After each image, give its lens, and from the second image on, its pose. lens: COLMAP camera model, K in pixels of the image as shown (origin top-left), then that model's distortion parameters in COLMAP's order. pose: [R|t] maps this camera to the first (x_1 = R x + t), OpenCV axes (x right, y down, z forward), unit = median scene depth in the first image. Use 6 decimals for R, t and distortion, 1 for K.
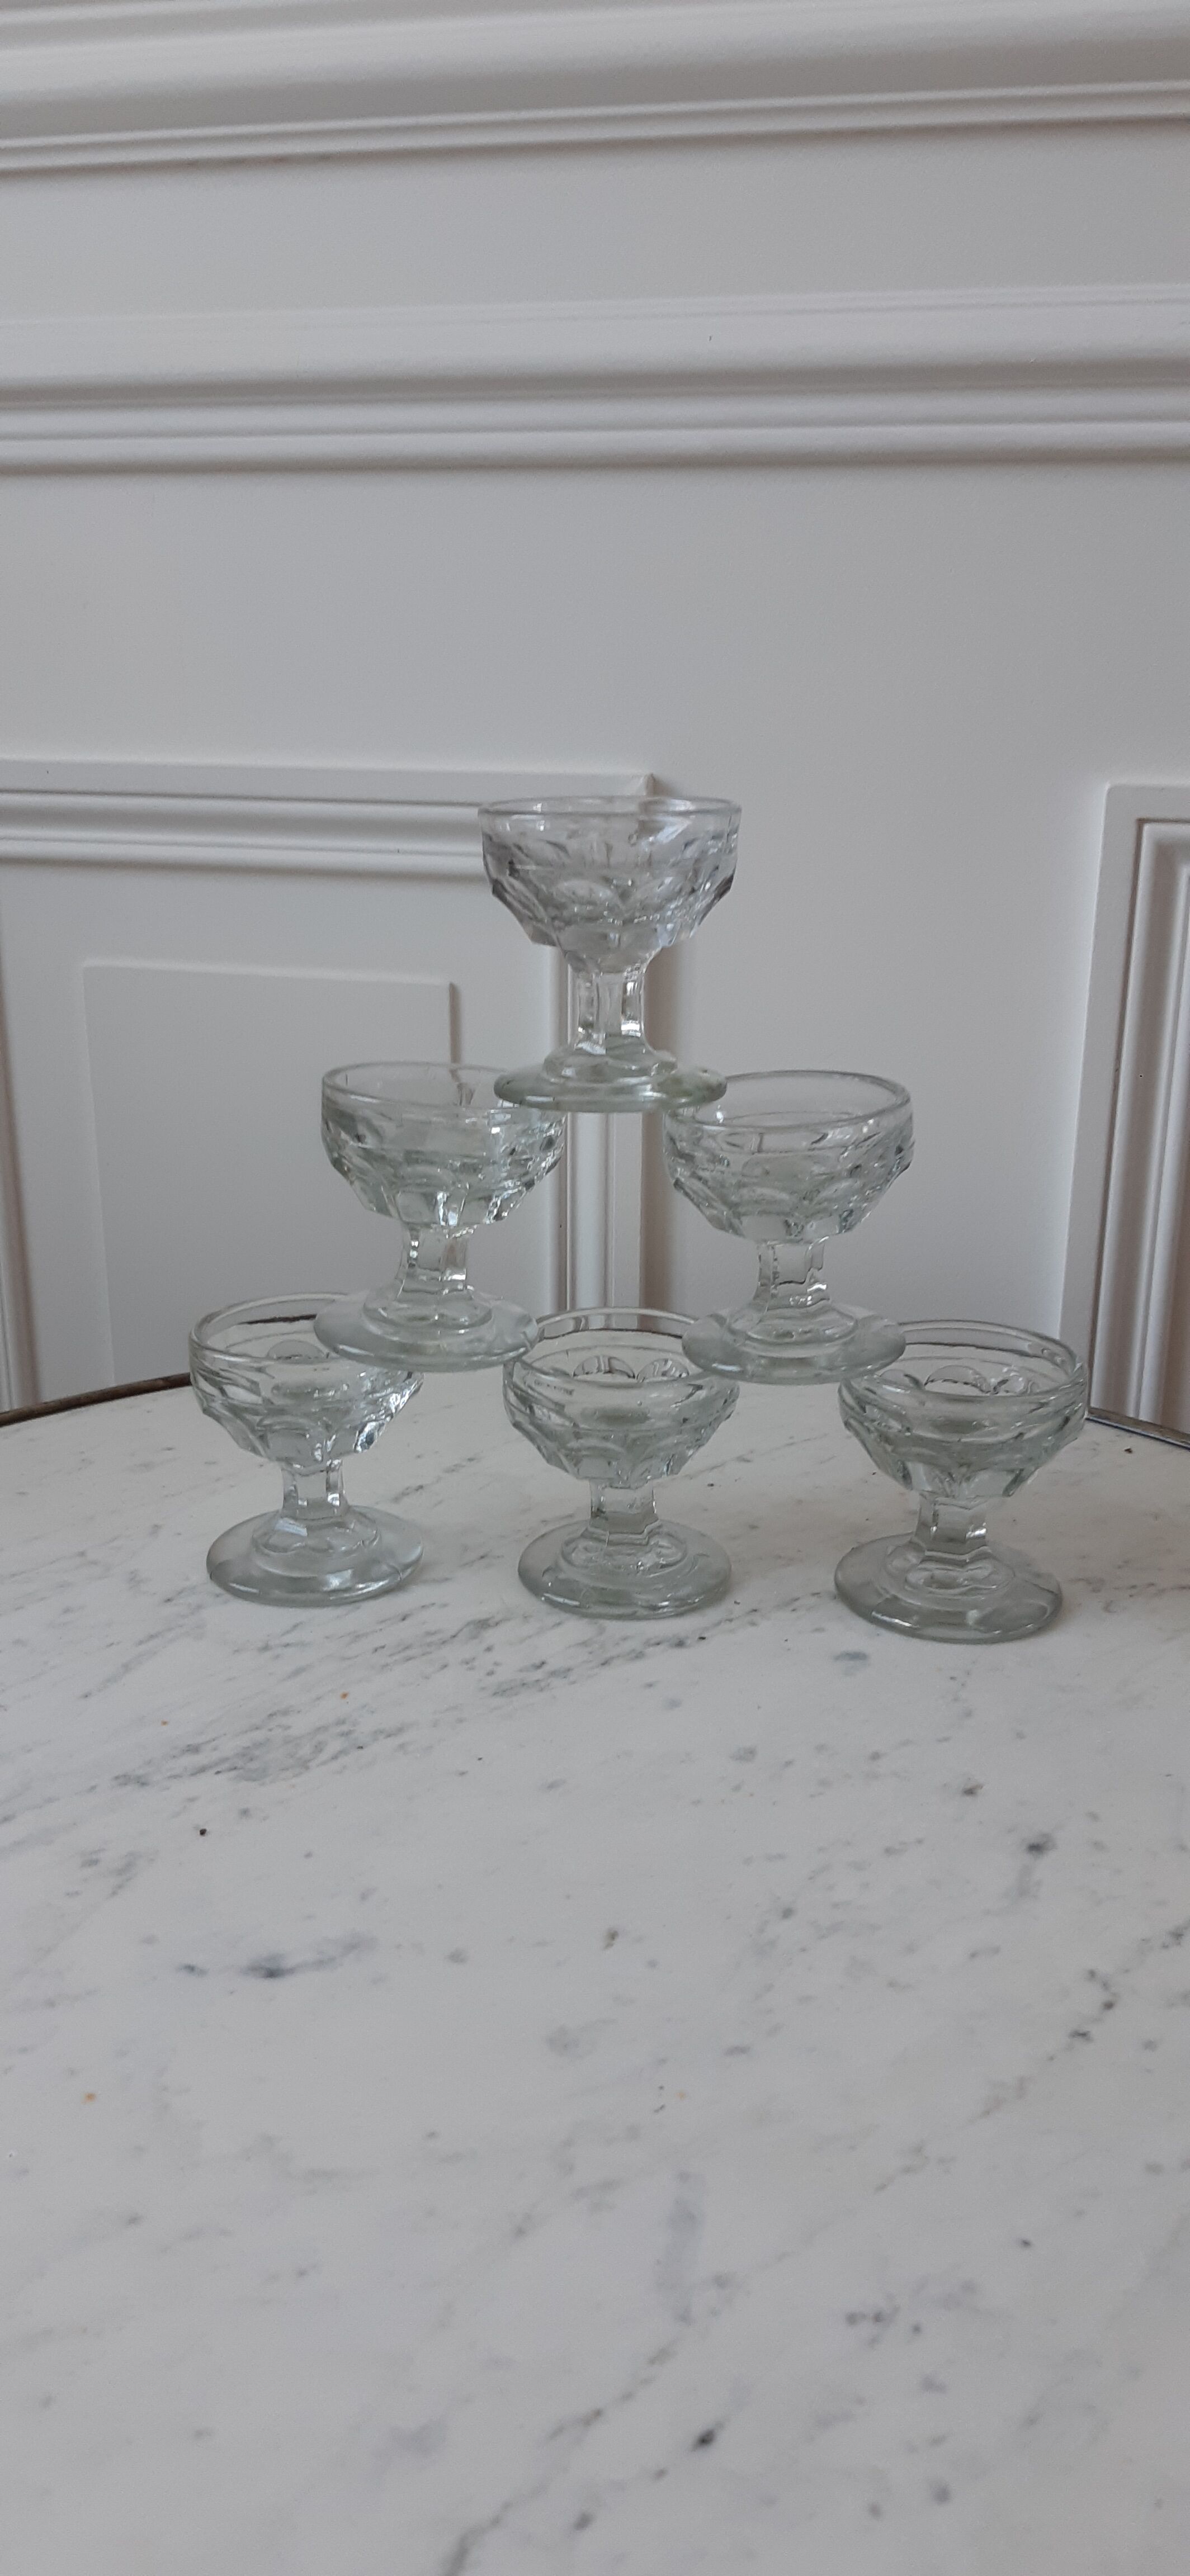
lens RADIAL K [[2050.6, 0, 595.0], [0, 2050.6, 1288.0], [0, 0, 1]] dist [0.121934, -0.564693]
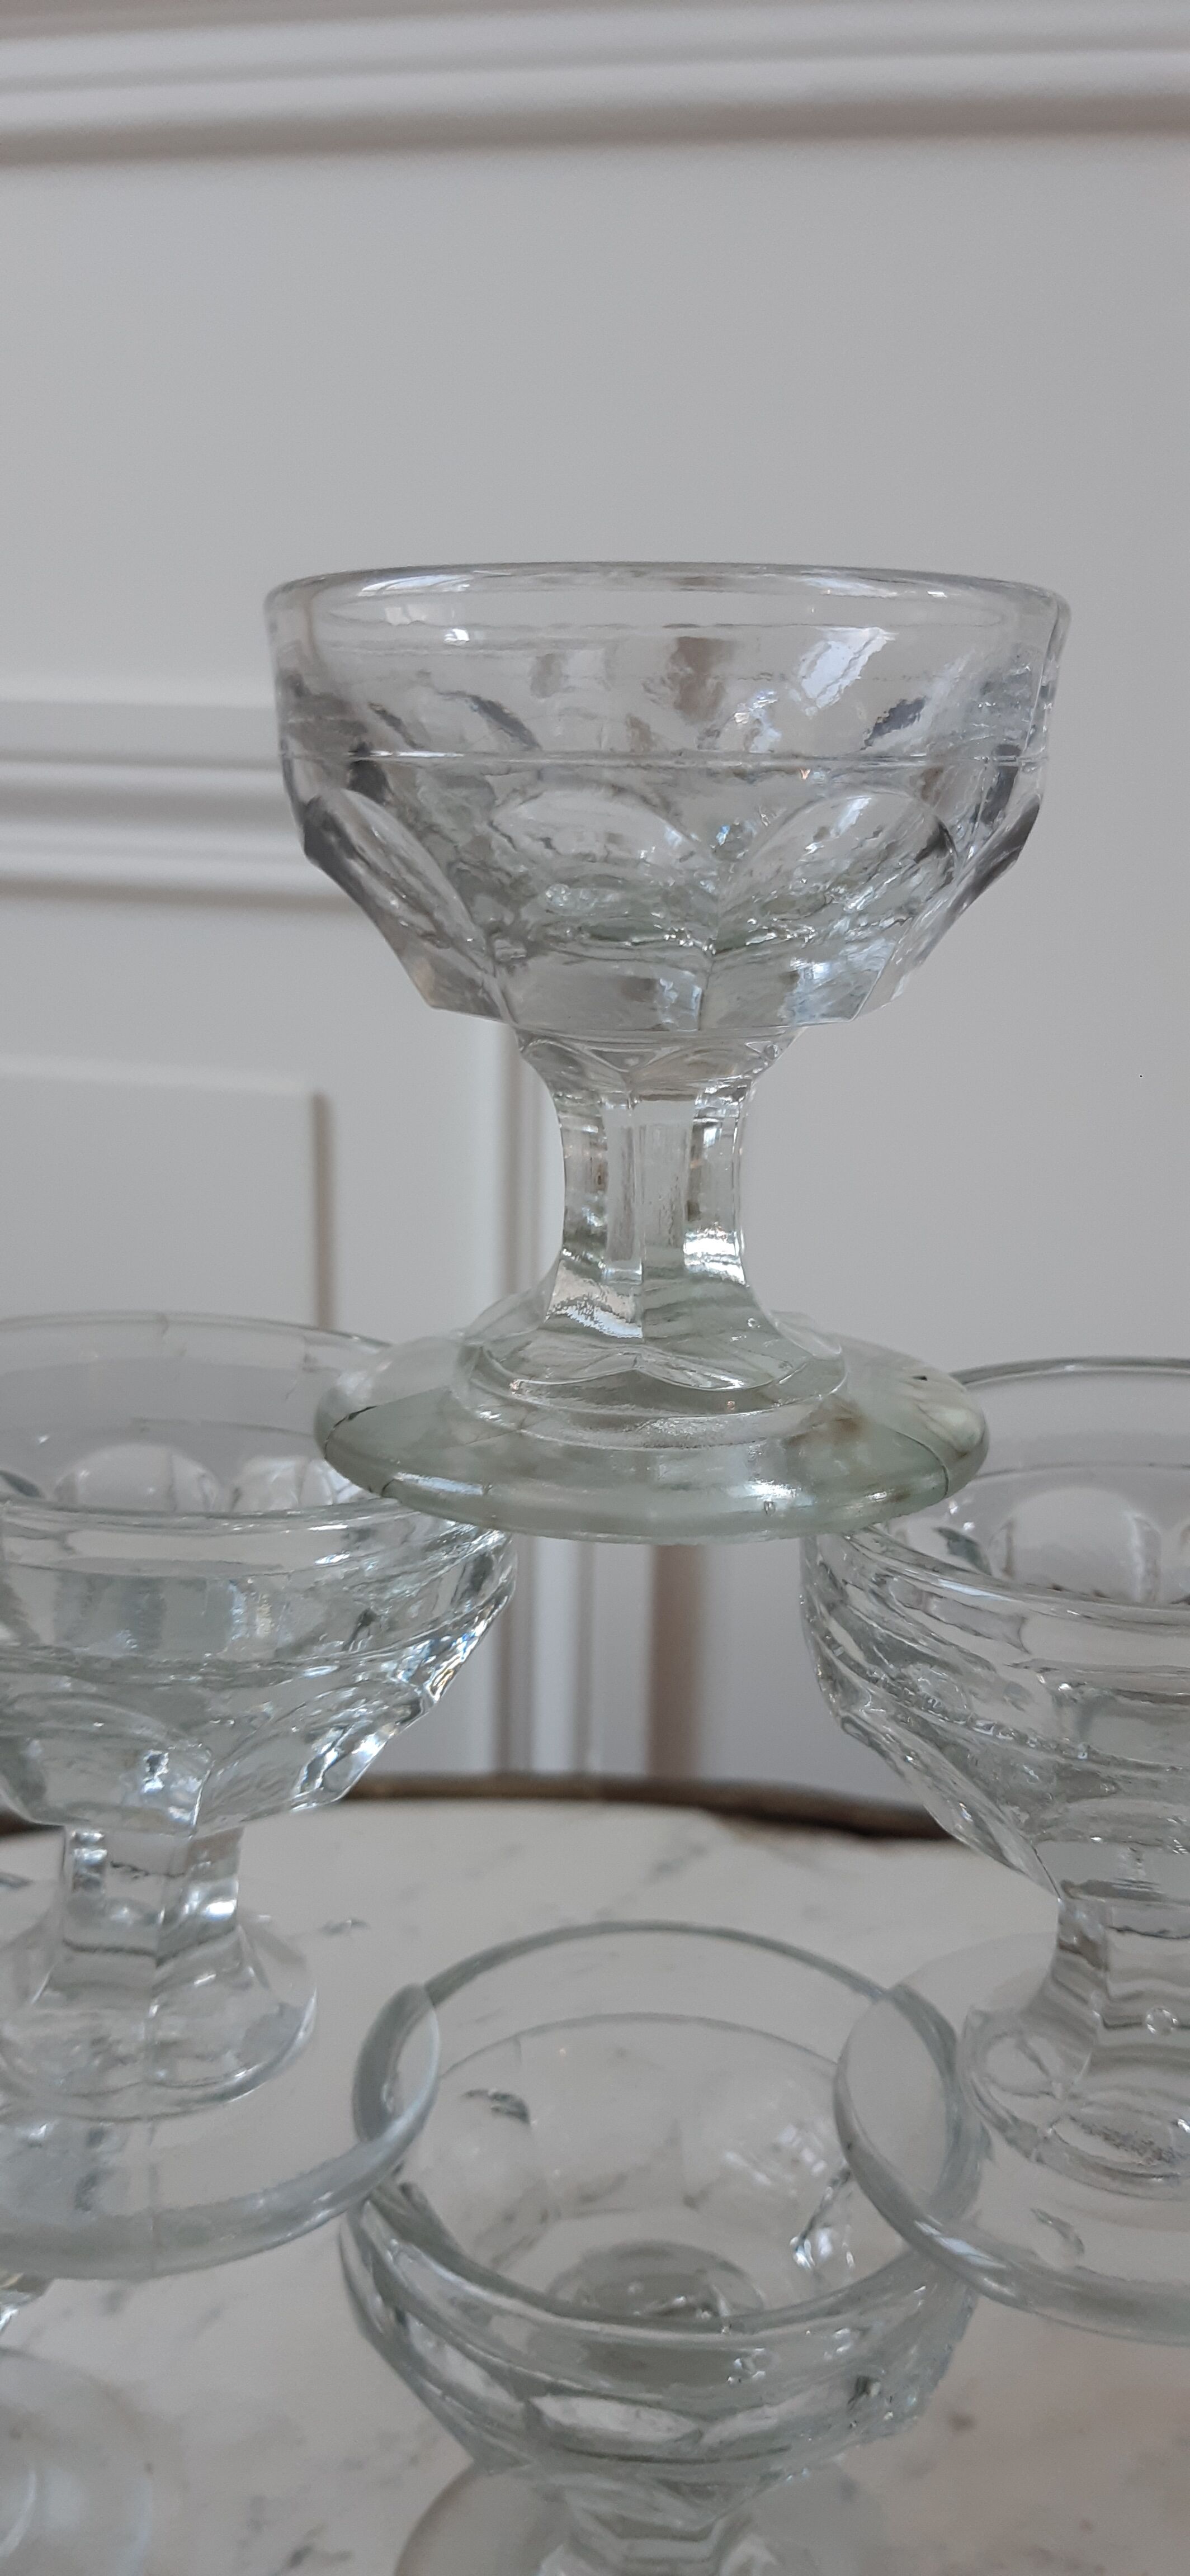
lens RADIAL K [[2050.6, 0, 595.0], [0, 2050.6, 1288.0], [0, 0, 1]] dist [0.121934, -0.564693]
pose [[0.999515, 0.014446, 0.027596, -0.011436], [-0.013249, 0.998983, -0.043100, -0.103209], [-0.028190, 0.042713, 0.998690, 0.637805]]
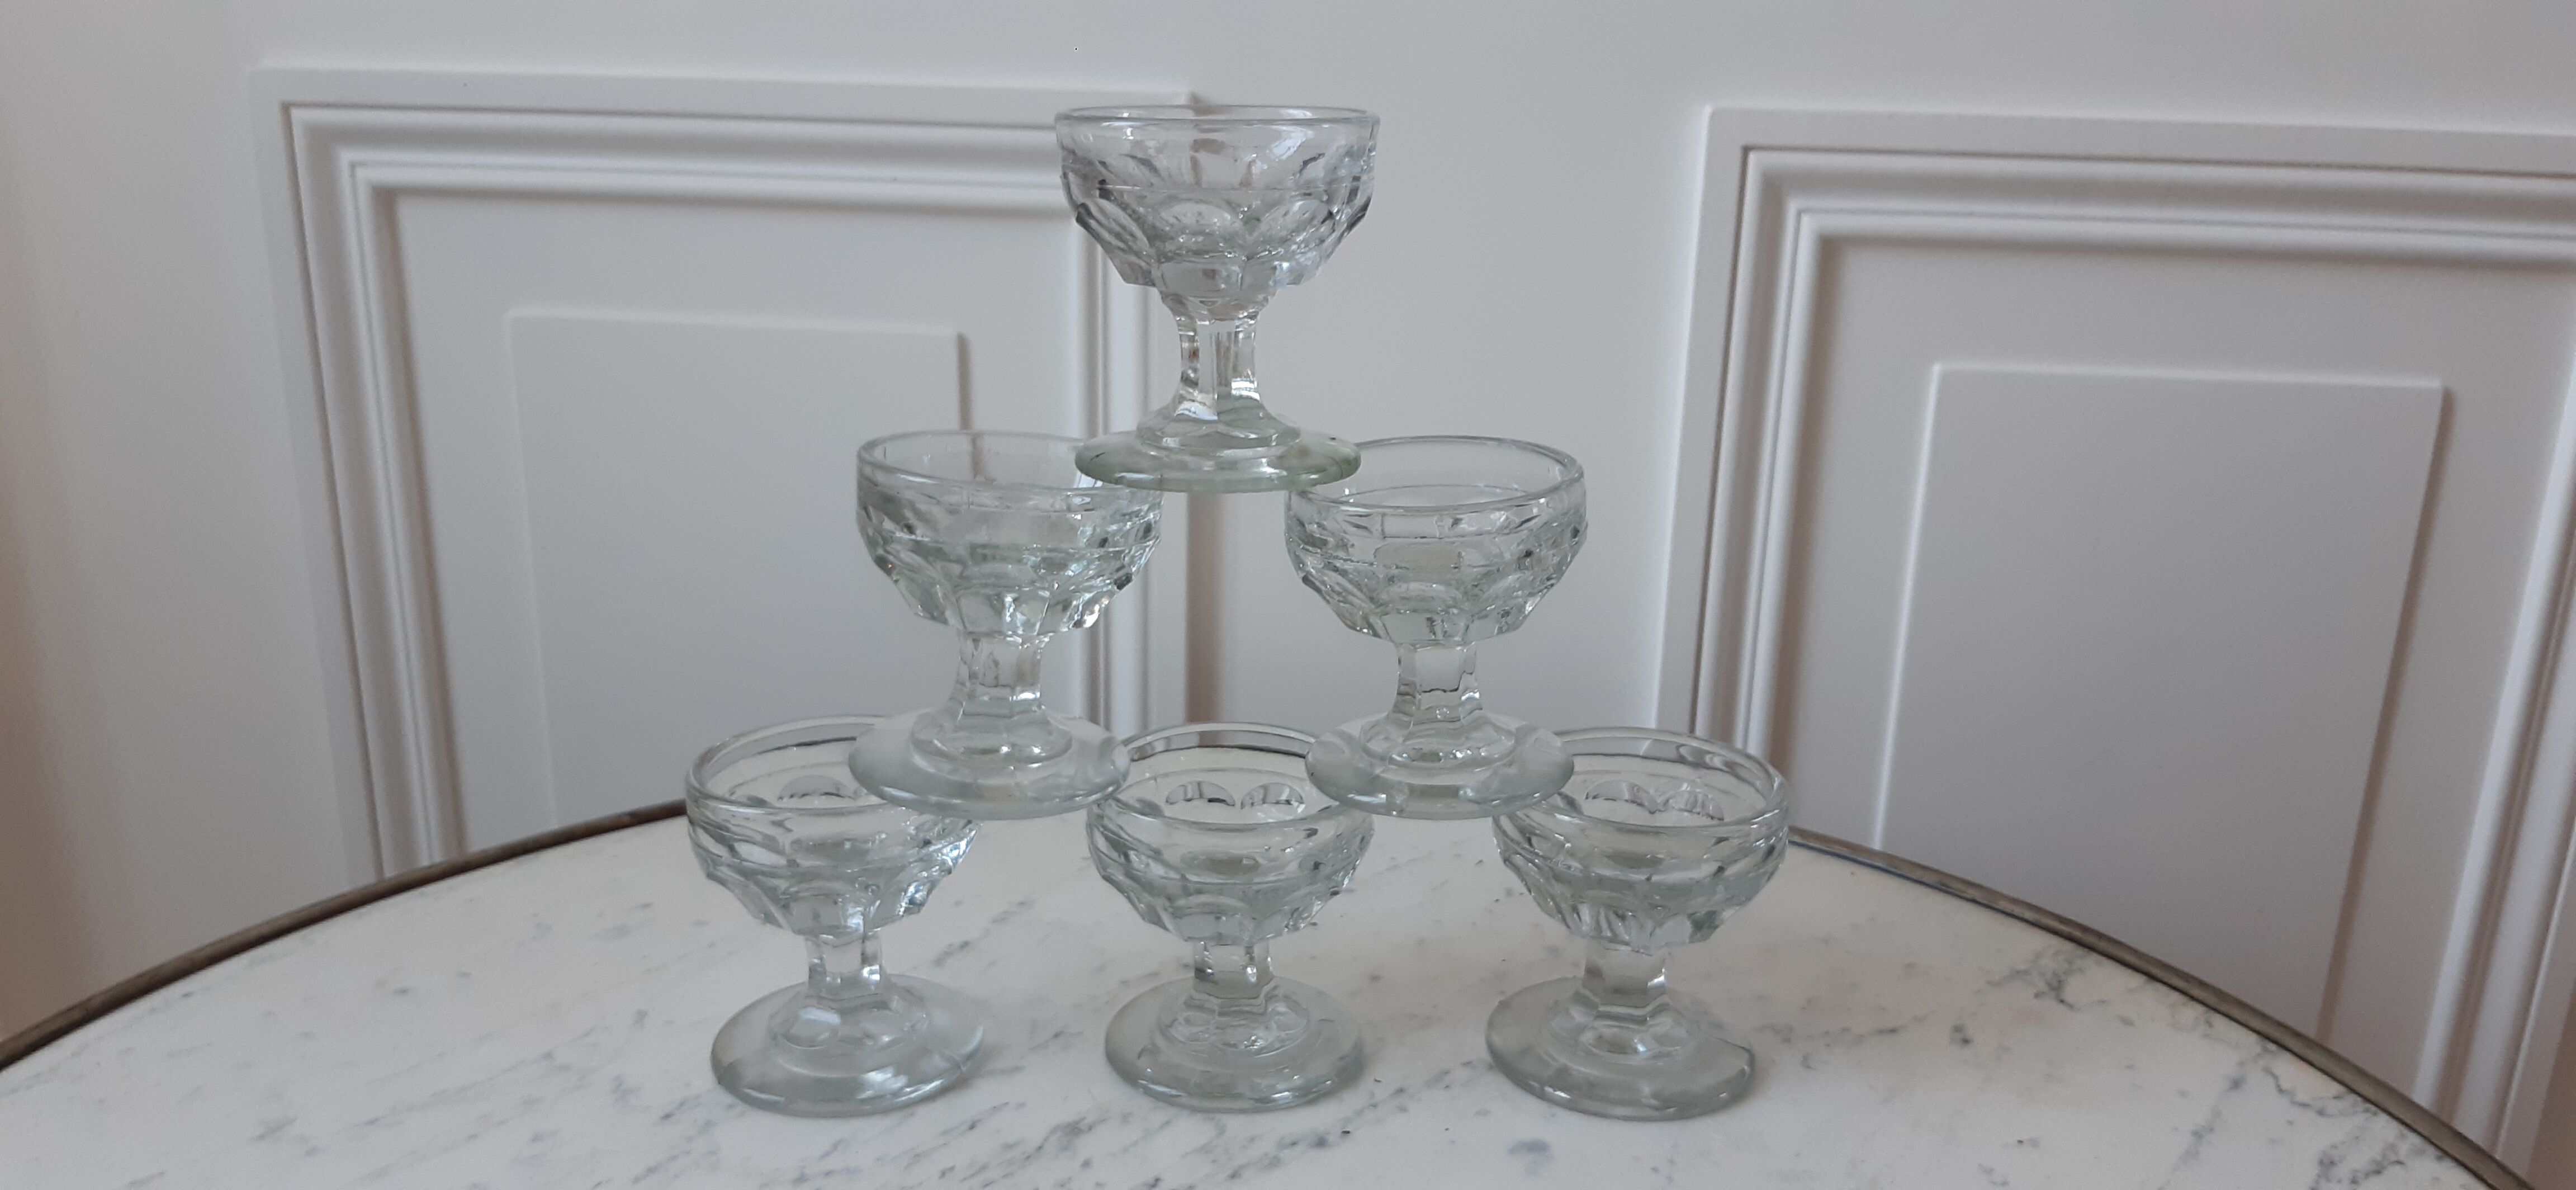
lens RADIAL K [[2050.6, 0, 1289.4], [0, 2050.6, 607.4], [0, 0, 1]] dist [0.121934, -0.564693]
pose [[0.990510, -0.022540, 0.135576, -0.075122], [0.024446, 0.999624, -0.012413, -0.028060], [-0.135246, 0.015610, 0.990689, 0.187204]]
